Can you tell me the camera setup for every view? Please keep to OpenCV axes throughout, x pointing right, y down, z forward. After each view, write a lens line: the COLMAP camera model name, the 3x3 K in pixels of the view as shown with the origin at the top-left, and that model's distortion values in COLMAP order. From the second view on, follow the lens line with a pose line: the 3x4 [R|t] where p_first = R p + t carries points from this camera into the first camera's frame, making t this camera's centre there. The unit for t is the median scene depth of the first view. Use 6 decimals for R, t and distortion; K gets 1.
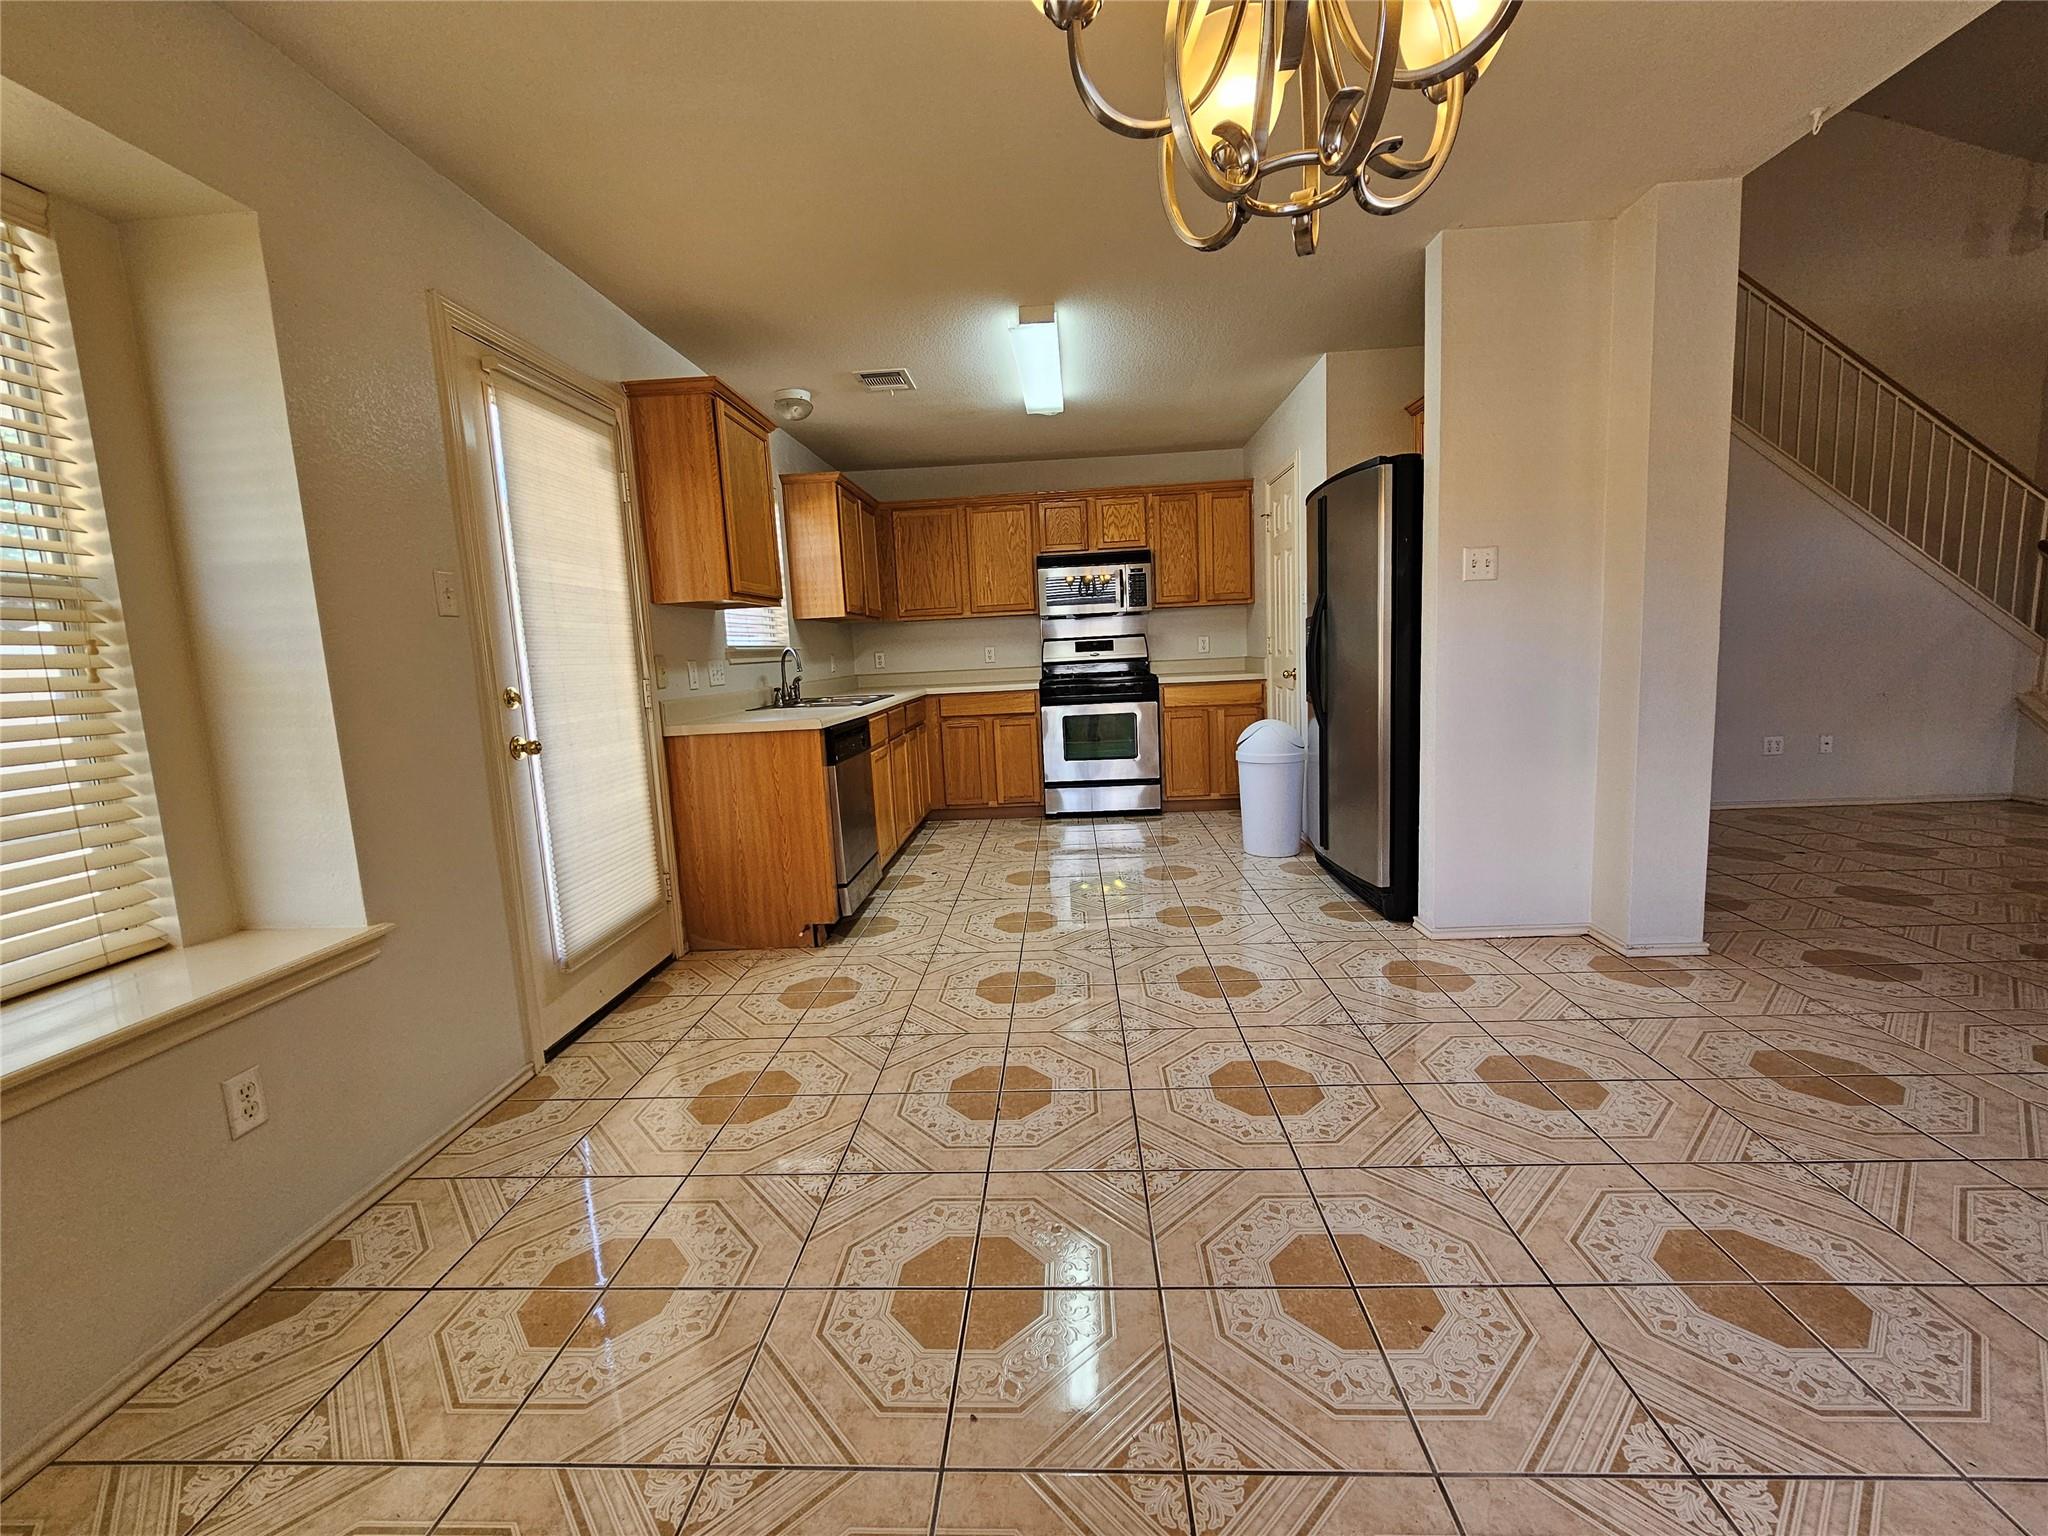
lens RADIAL K [[832.0, 0, 1021.0], [0, 832.0, 763.0], [0, 0, 1]] dist [-0.002634, -0.000094]
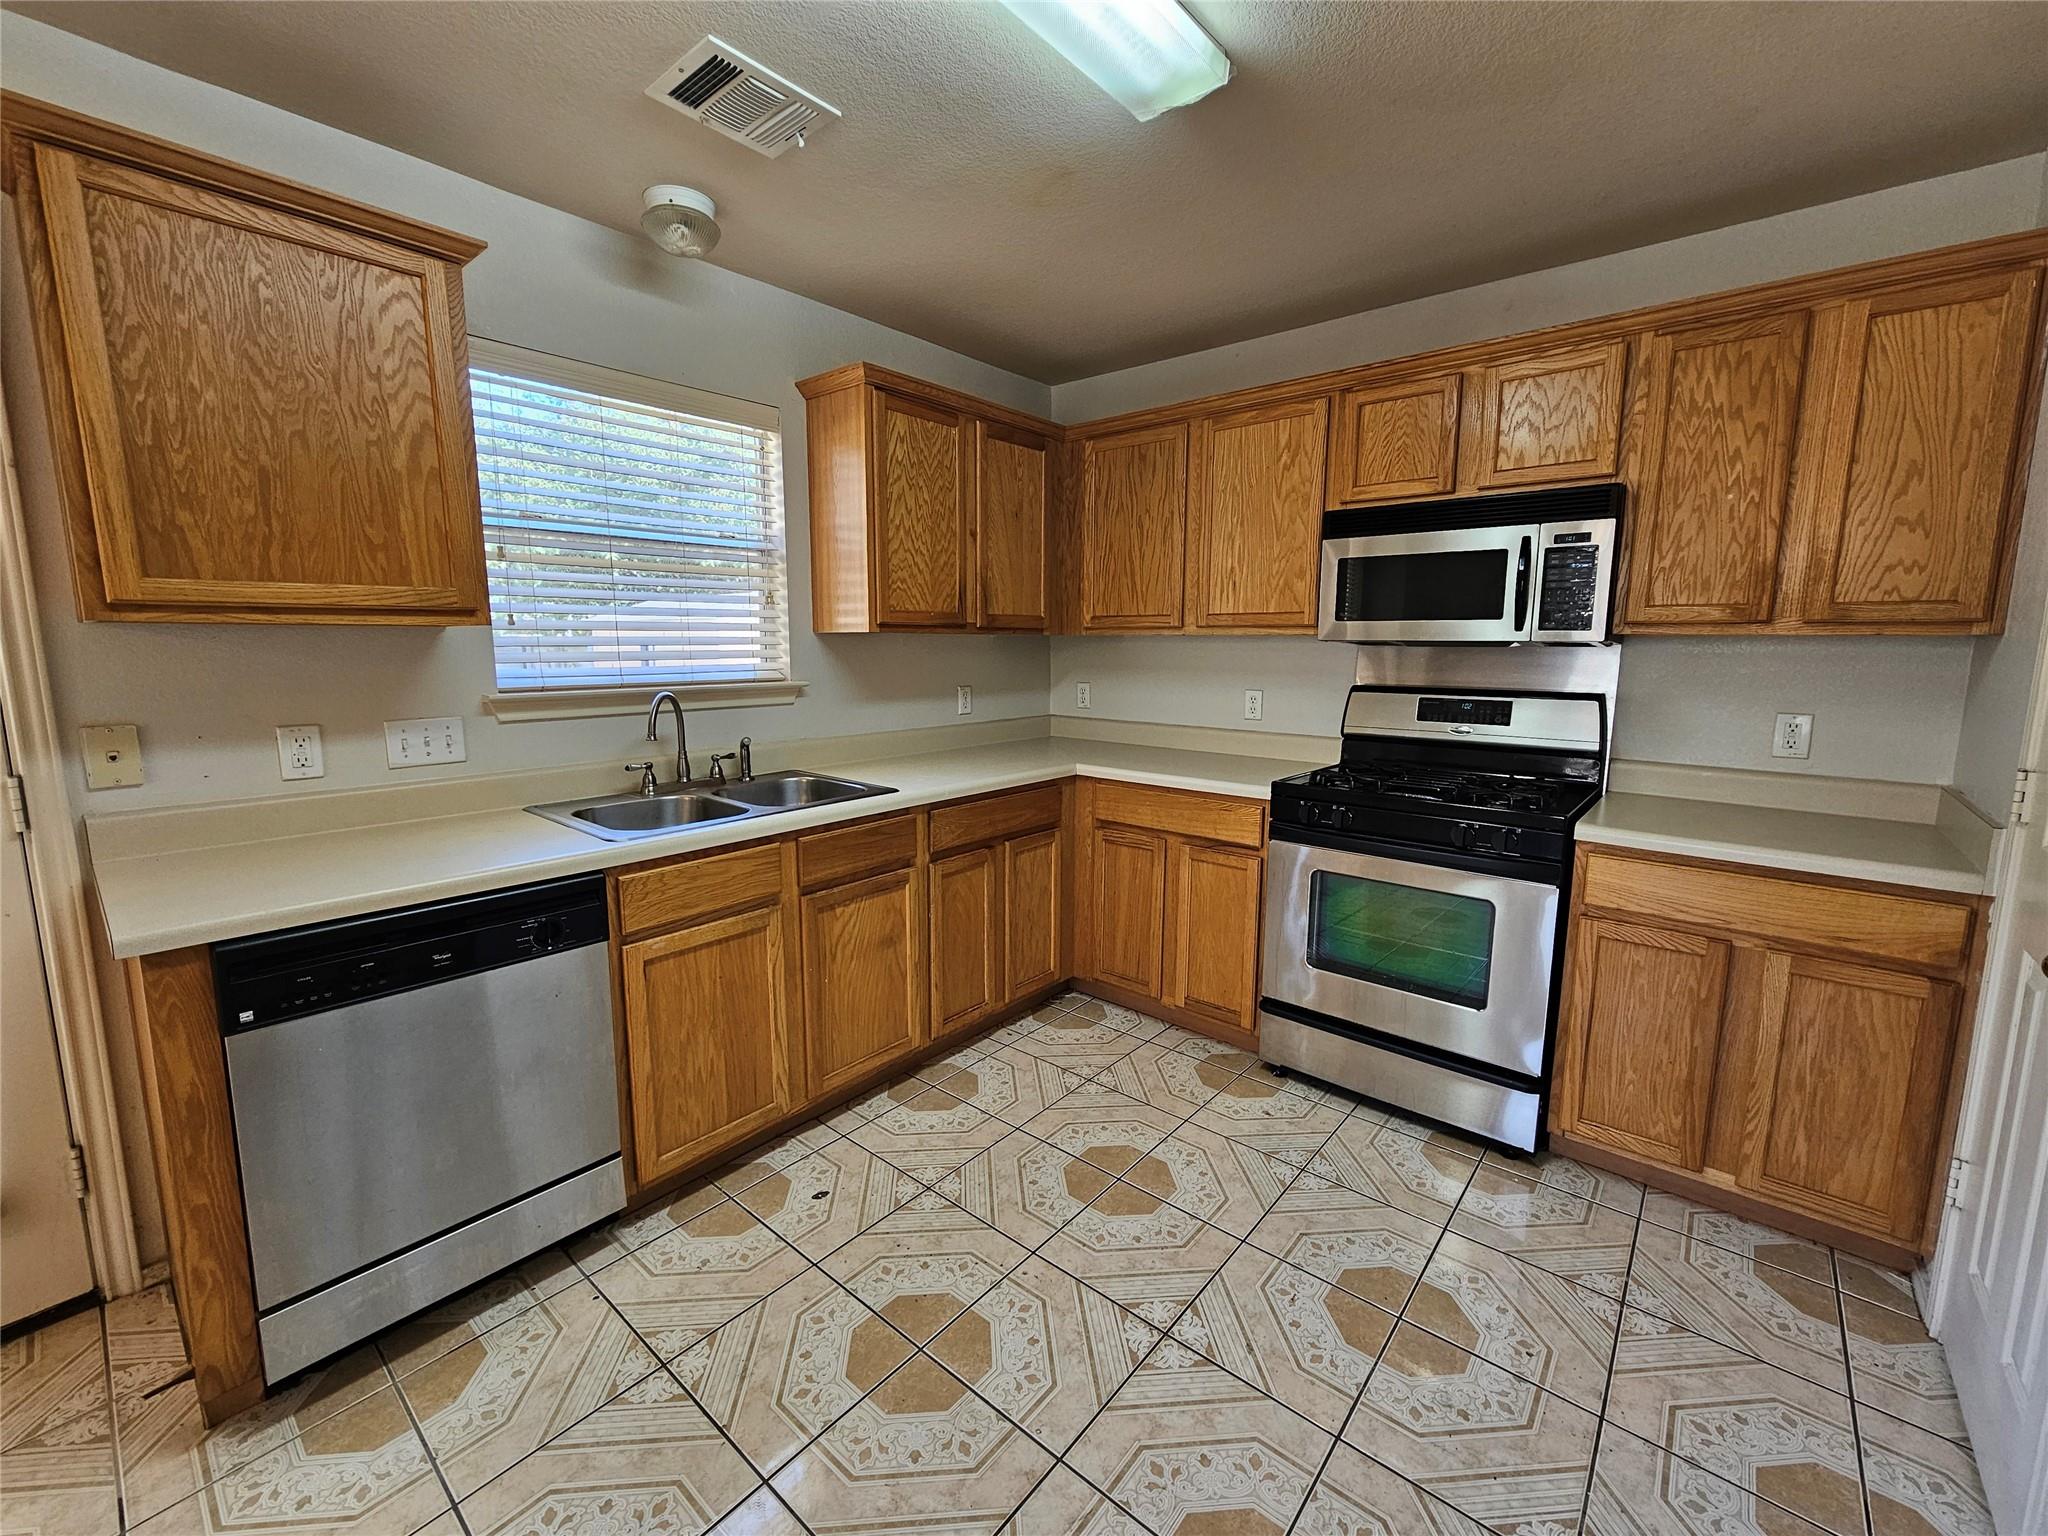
lens RADIAL K [[845.1, 0, 1019.0], [0, 845.1, 760.4], [0, 0, 1]] dist [-0.002121, -0.000532]
pose [[0.794389, 0.136185, -0.591946, 0.182317], [-0.123947, 0.990380, 0.061513, -0.120431], [0.594629, 0.024505, 0.803627, 0.529412]]
